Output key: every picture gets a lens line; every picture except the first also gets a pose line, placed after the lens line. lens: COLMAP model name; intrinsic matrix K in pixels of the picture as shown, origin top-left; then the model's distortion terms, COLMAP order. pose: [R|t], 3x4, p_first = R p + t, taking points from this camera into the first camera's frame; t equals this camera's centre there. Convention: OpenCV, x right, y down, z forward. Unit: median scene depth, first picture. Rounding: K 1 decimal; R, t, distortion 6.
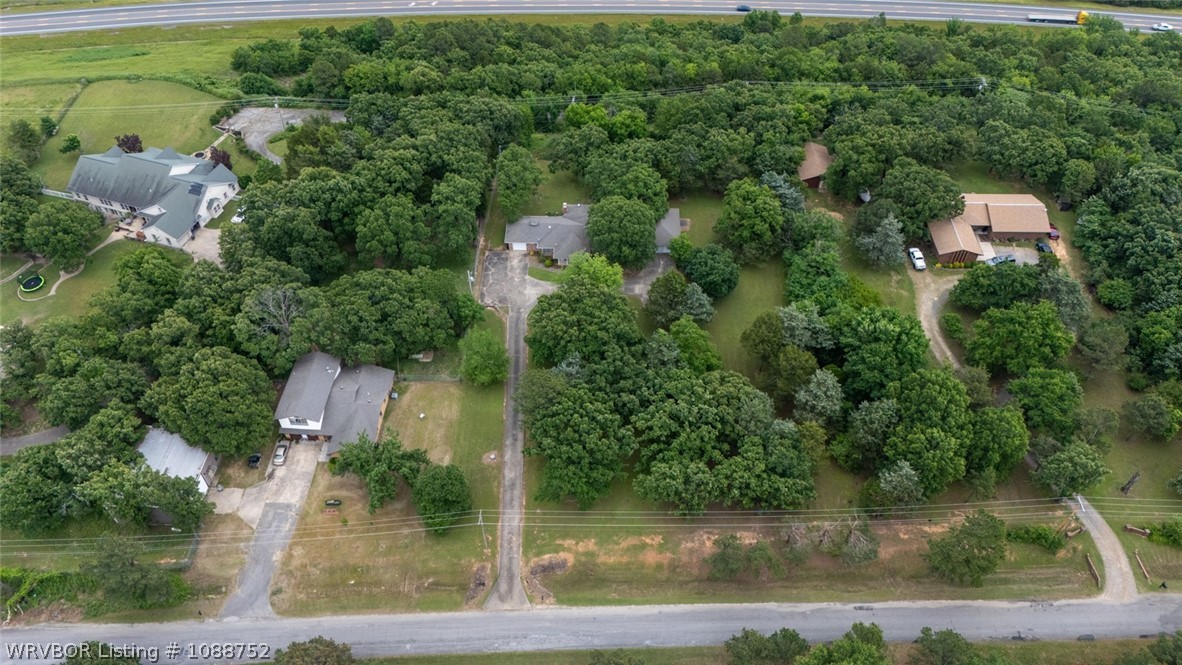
lens RADIAL K [[887.0, 0, 591.0], [0, 887.0, 332.5], [0, 0, 1]] dist [0.081095, -0.084320]
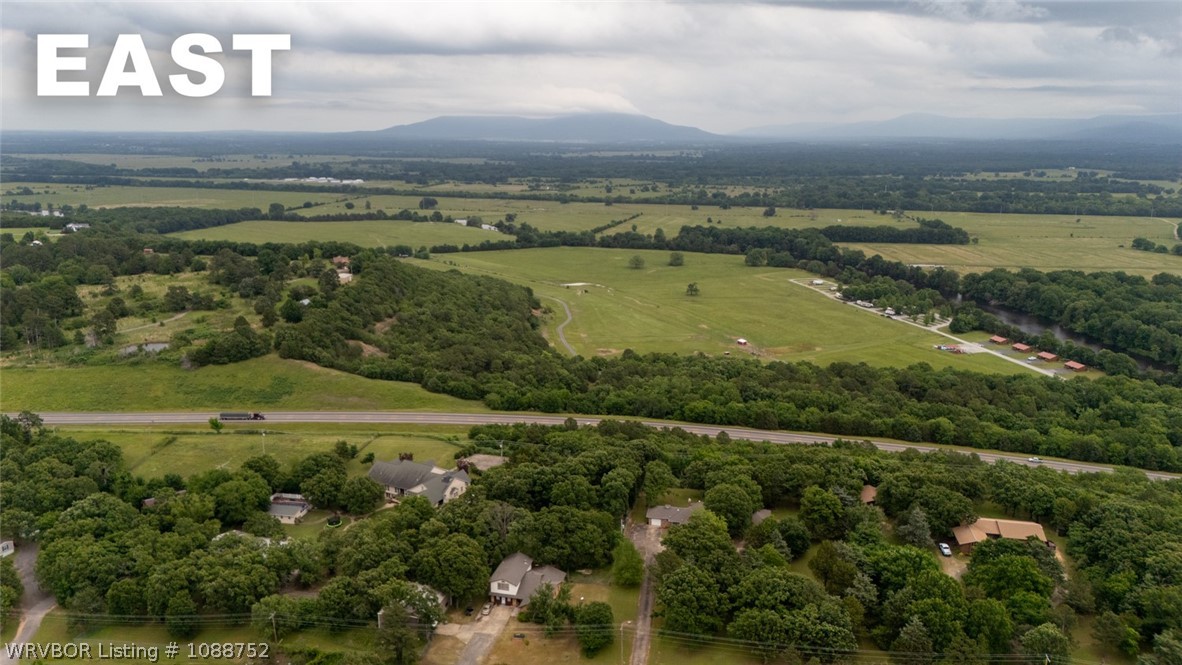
lens RADIAL K [[887.0, 0, 591.0], [0, 887.0, 332.5], [0, 0, 1]] dist [0.081095, -0.084320]
pose [[0.986736, 0.043370, -0.156434, 0.029482], [-0.122727, 0.830062, -0.543999, 0.477545], [0.106256, 0.555982, 0.824375, -0.398030]]
